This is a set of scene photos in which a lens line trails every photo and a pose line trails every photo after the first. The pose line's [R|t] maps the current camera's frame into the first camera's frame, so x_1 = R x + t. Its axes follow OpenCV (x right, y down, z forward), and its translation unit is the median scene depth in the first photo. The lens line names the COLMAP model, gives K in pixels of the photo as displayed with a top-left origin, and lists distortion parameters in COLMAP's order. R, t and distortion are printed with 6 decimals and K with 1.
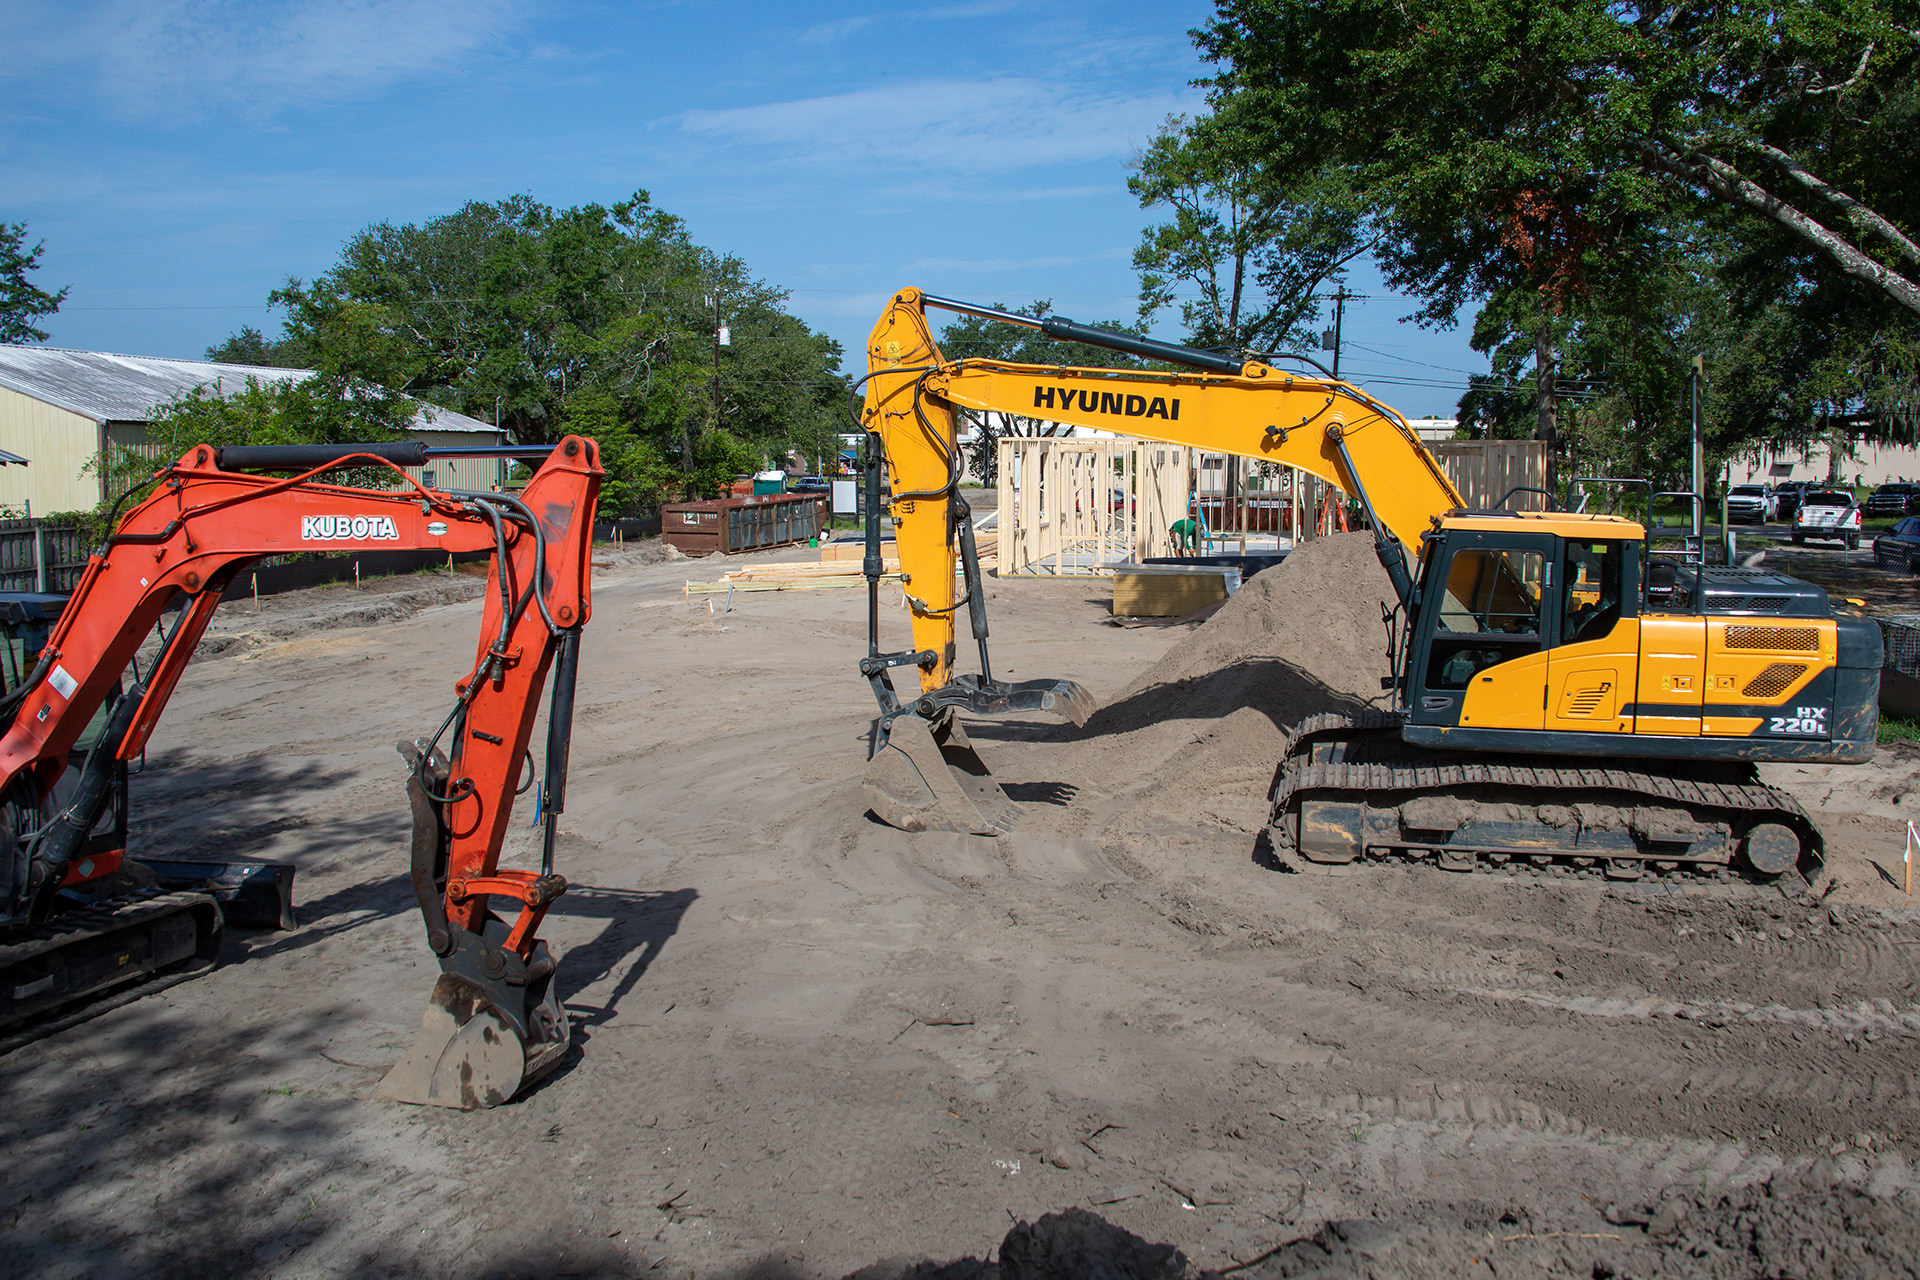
lens RADIAL K [[1728.7, 0, 1036.4], [0, 1728.7, 594.2], [0, 0, 1]] dist [-0.130978, 0.062630]
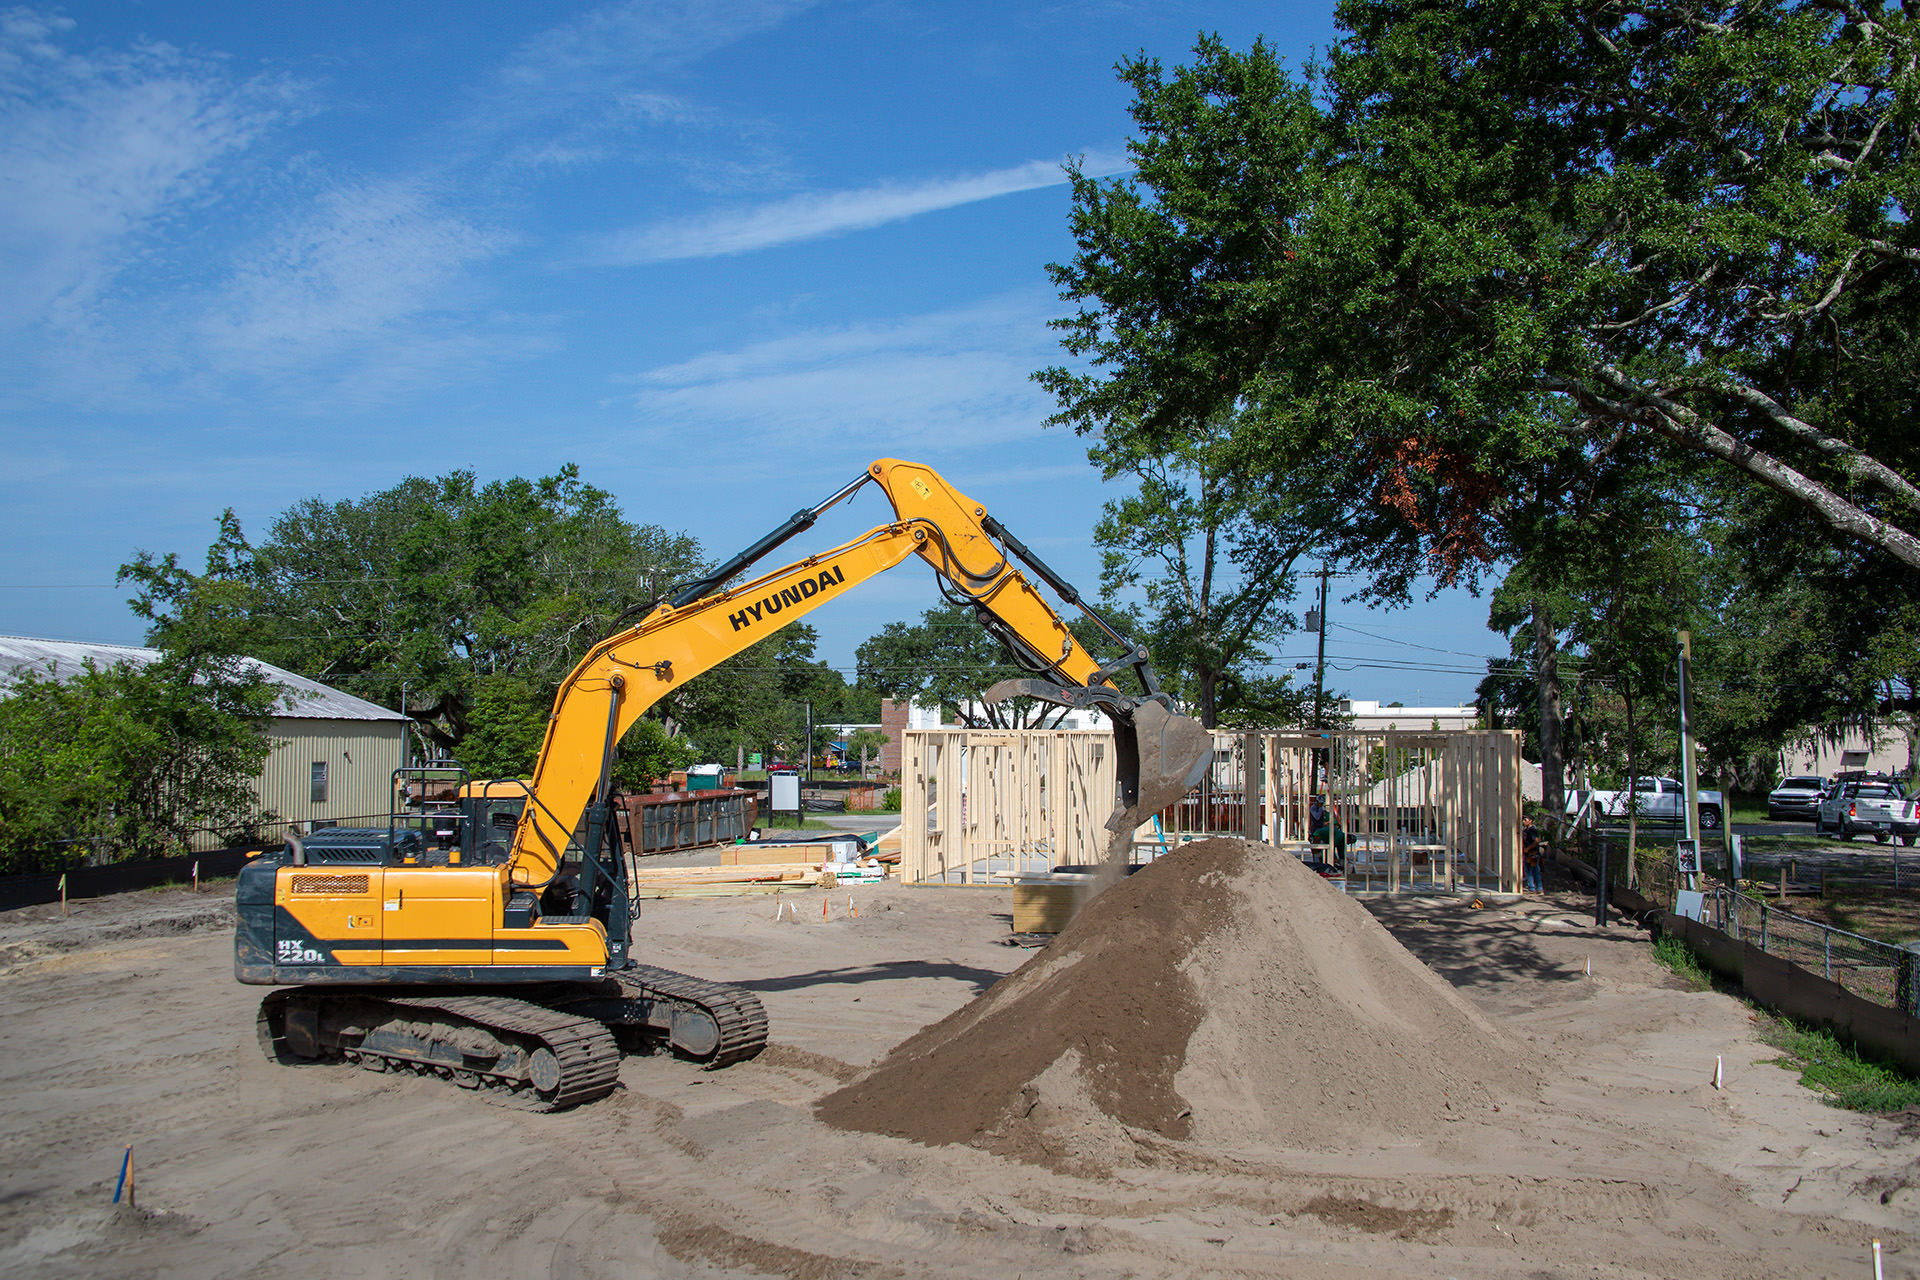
lens RADIAL K [[1816.6, 0, 954.1], [0, 1816.6, 639.6], [0, 0, 1]] dist [-0.059954, 0.000000]
pose [[0.998037, -0.002565, -0.062574, 0.105987], [-0.006132, 0.990356, -0.138407, -0.010377], [0.062326, 0.138519, 0.988397, 0.099085]]
